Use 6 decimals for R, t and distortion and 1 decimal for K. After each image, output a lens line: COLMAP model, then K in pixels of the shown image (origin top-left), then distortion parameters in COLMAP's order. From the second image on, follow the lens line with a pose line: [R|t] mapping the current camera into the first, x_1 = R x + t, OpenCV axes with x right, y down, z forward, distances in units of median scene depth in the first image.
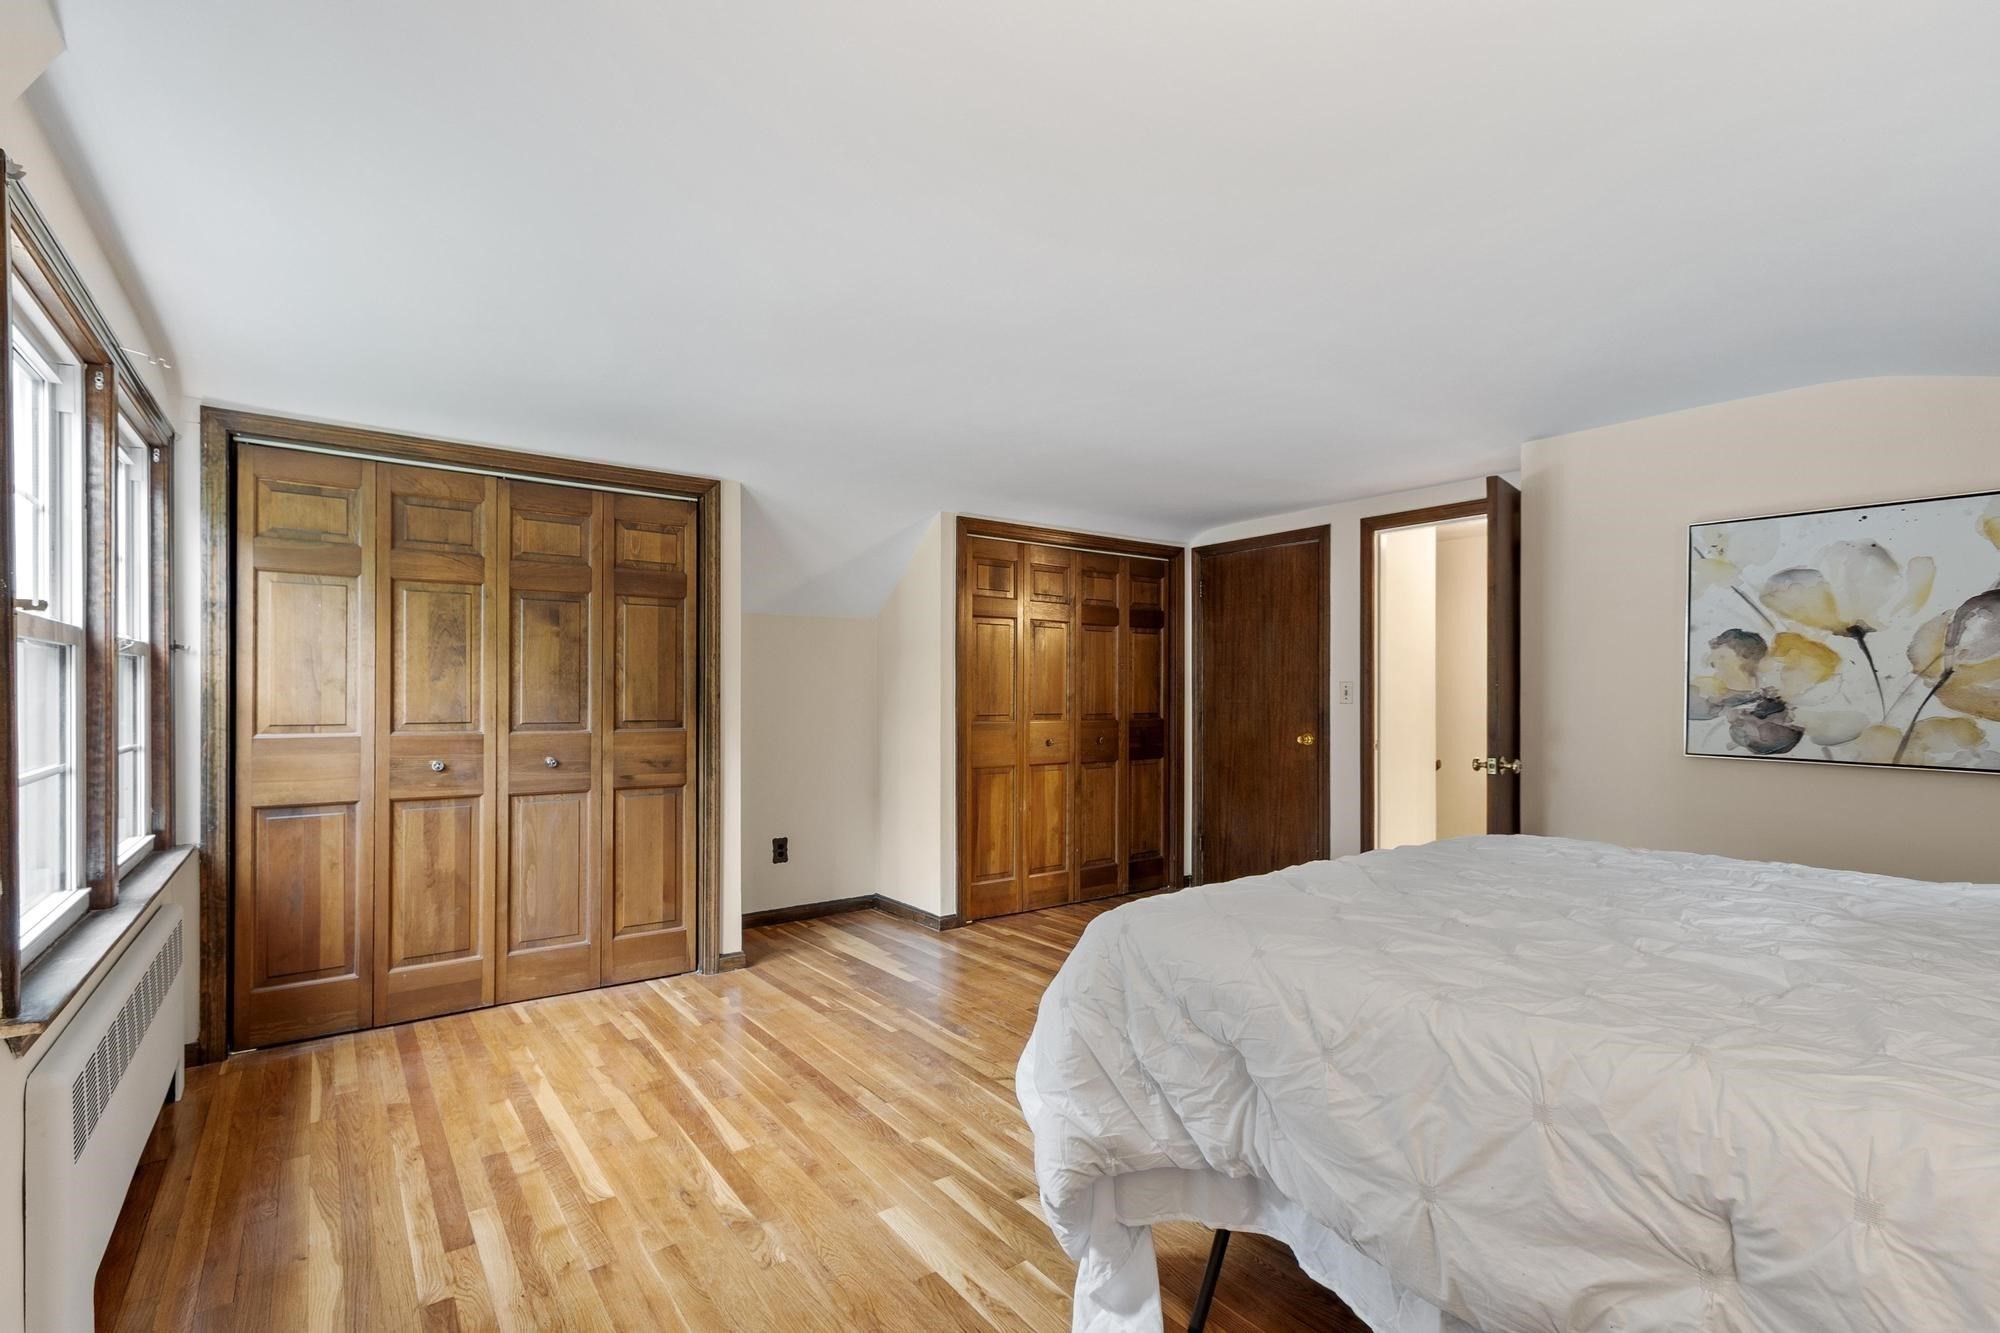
lens RADIAL K [[883.1, 0, 942.9], [0, 883.1, 668.6], [0, 0, 1]] dist [0.001966, -0.000298]
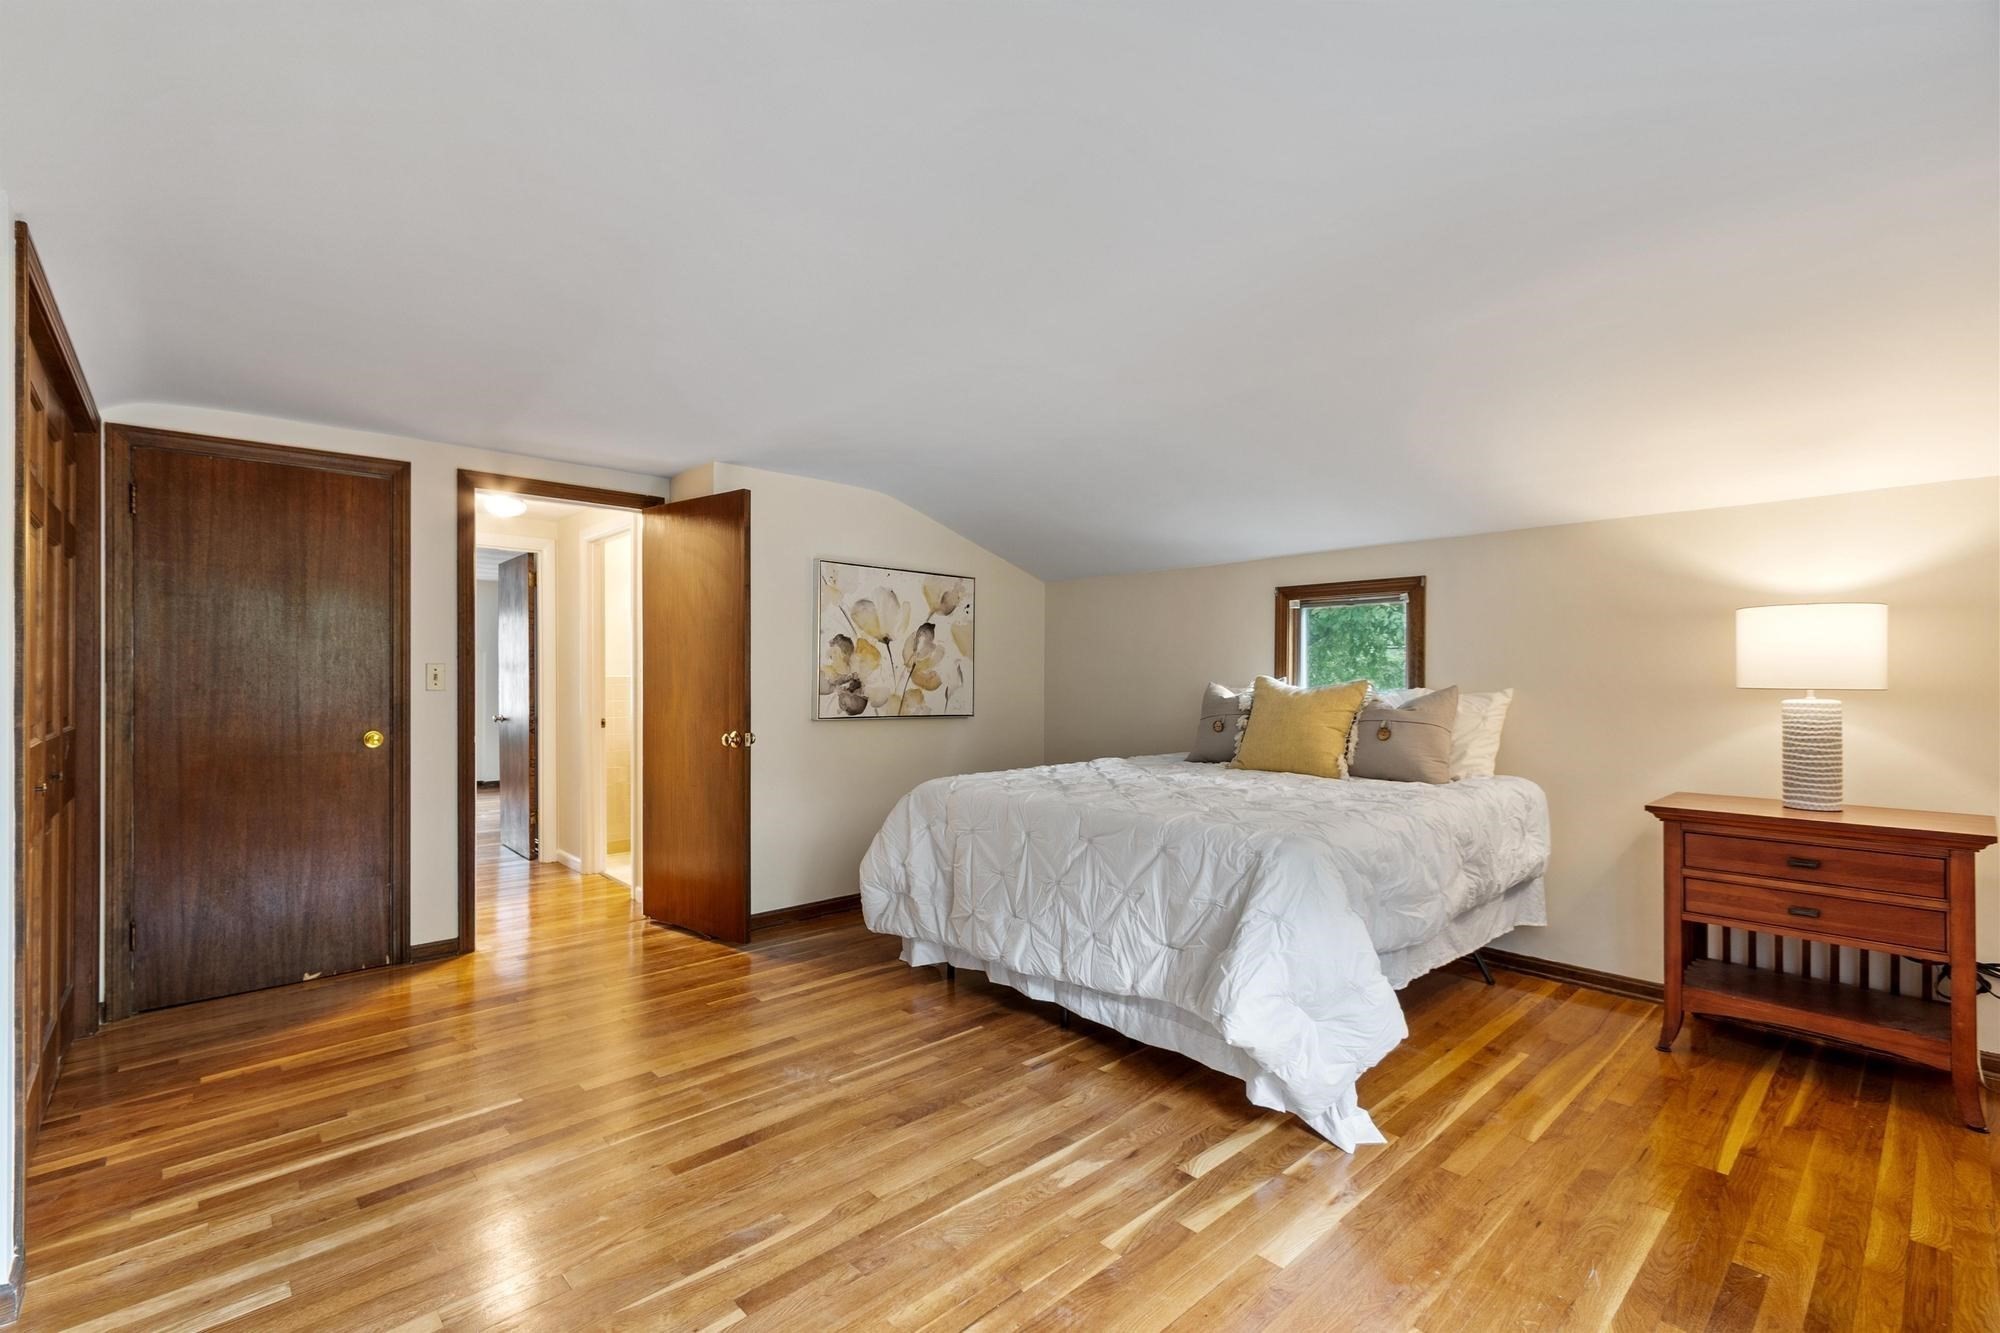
lens RADIAL K [[883.1, 0, 942.9], [0, 883.1, 668.6], [0, 0, 1]] dist [0.001966, -0.000298]
pose [[-0.103799, 0.004639, 0.994588, -0.653044], [-0.025219, 0.999655, -0.007295, 0.021842], [-0.994279, -0.025840, -0.103646, 1.022427]]
